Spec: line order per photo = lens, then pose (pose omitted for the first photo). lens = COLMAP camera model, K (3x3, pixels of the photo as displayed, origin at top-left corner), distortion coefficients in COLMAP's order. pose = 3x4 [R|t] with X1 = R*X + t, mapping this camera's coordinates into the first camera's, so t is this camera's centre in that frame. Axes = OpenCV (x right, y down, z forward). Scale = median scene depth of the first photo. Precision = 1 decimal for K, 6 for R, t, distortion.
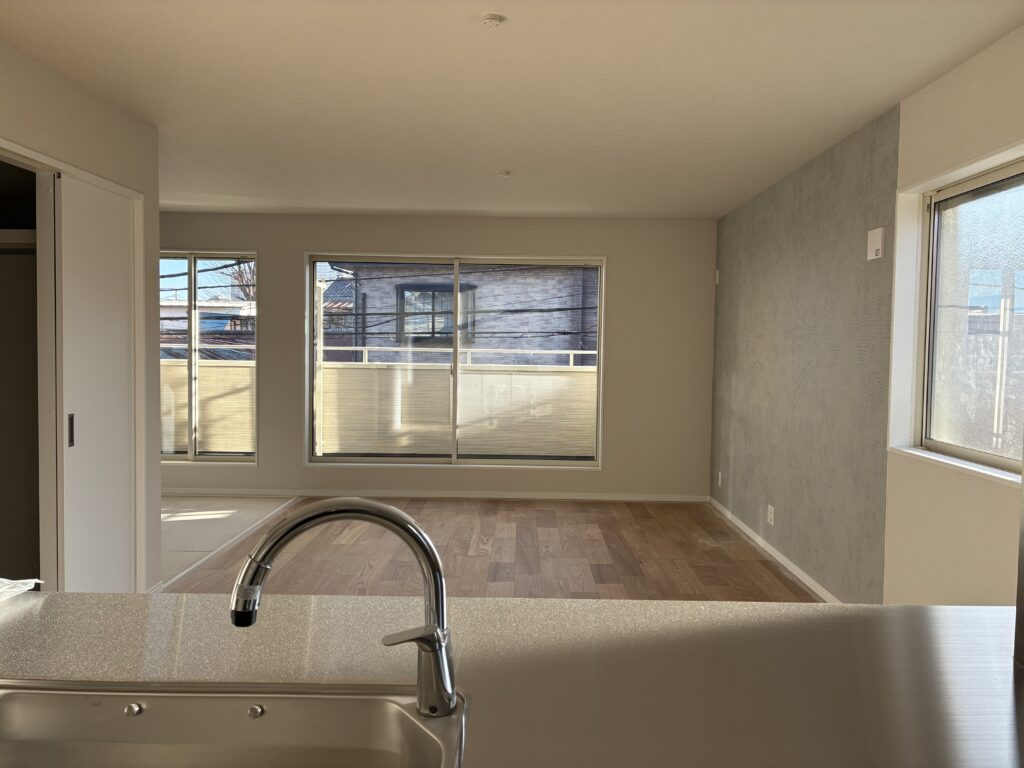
lens RADIAL K [[780.2, 0, 521.9], [0, 780.2, 378.2], [0, 0, 1]] dist [0.036954, -0.032239]
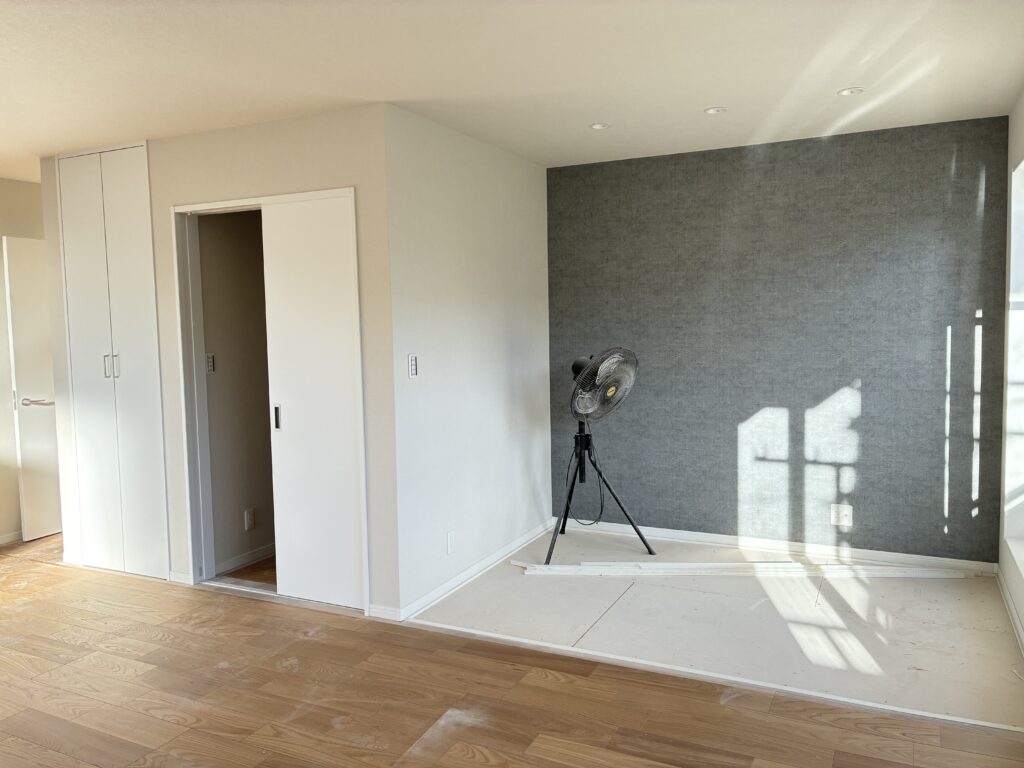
lens RADIAL K [[780.2, 0, 508.0], [0, 780.2, 376.3], [0, 0, 1]] dist [0.036954, -0.032239]
pose [[-0.441033, 0.059870, -0.895491, 0.165802], [-0.022400, 0.996727, 0.077671, -0.048480], [0.897211, 0.054314, -0.438249, 0.915706]]
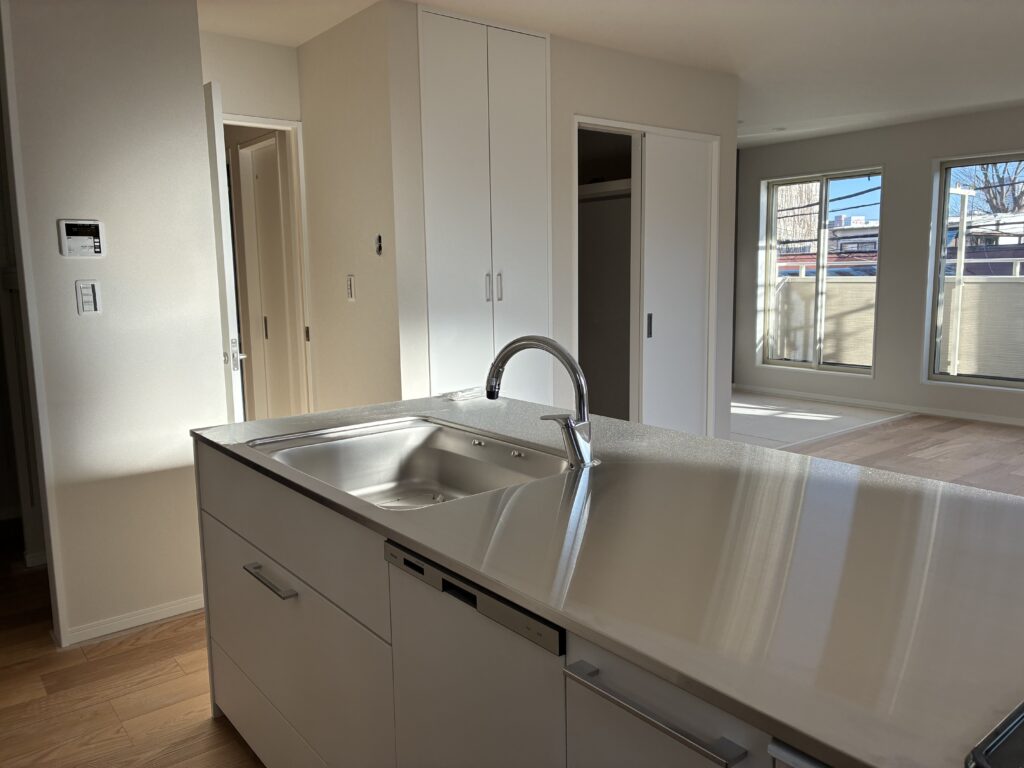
lens RADIAL K [[780.2, 0, 508.3], [0, 780.2, 387.9], [0, 0, 1]] dist [0.036954, -0.032239]
pose [[0.621628, 0.090501, -0.778067, 0.169989], [-0.005731, 0.993802, 0.111016, 0.012009], [0.783292, -0.064552, 0.618294, -0.018738]]
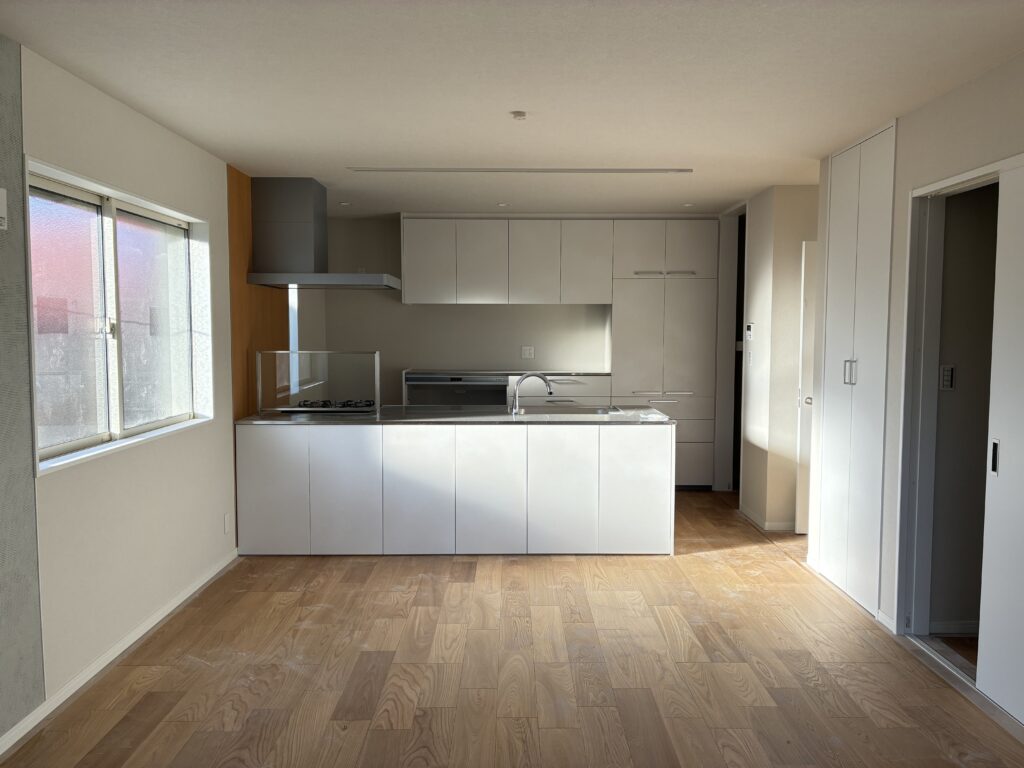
lens RADIAL K [[780.2, 0, 518.7], [0, 780.2, 380.1], [0, 0, 1]] dist [0.036954, -0.032239]
pose [[-0.999843, -0.010896, -0.013972, -0.010646], [-0.012352, 0.993989, 0.108781, -0.055756], [0.012703, 0.108936, -0.993968, 0.936025]]
